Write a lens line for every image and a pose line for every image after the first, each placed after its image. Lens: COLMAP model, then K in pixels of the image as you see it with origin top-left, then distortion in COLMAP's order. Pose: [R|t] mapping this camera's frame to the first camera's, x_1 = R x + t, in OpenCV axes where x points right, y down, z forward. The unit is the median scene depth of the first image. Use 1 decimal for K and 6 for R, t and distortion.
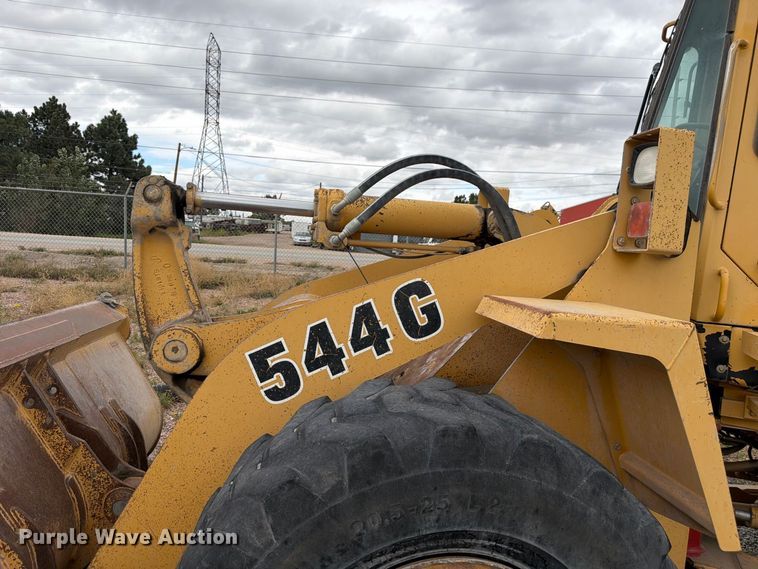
lens RADIAL K [[548.0, 0, 397.6], [0, 548.0, 287.2], [0, 0, 1]] dist [0.009414, 0.003385]
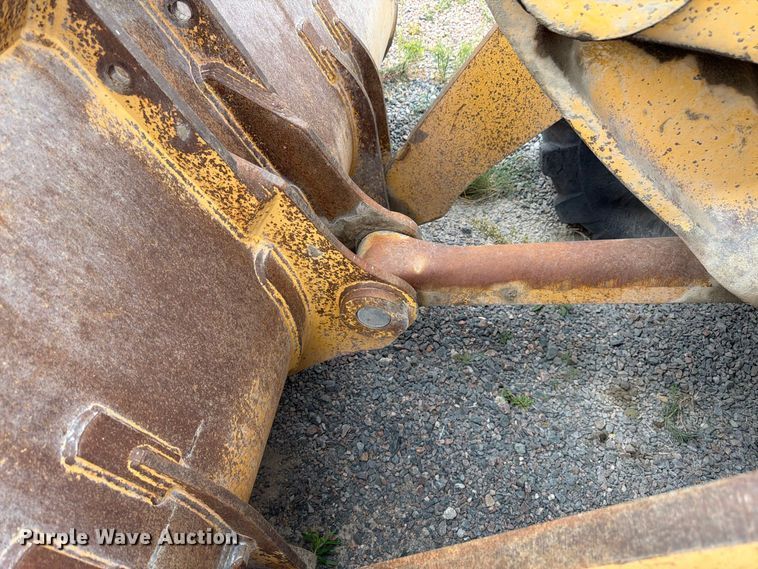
lens RADIAL K [[542.6, 0, 382.8], [0, 542.6, 277.9], [0, 0, 1]] dist [0.057955, -0.074511]
pose [[0.943800, 0.240493, -0.226727, -0.411209], [-0.005727, 0.697771, 0.716298, 0.058797], [0.330468, -0.674744, 0.659933, 0.744579]]
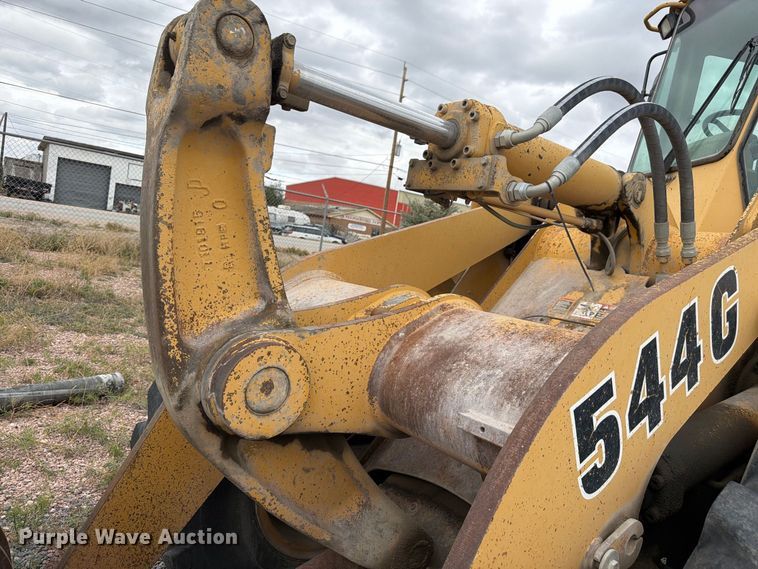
lens RADIAL K [[533.4, 0, 384.0], [0, 533.4, 283.8], [0, 0, 1]] dist [0.089713, -0.105480]
pose [[0.876589, 0.032568, 0.480136, -0.544123], [-0.055395, 0.997904, 0.033447, 0.004419], [-0.478041, -0.055917, 0.876556, 0.558341]]
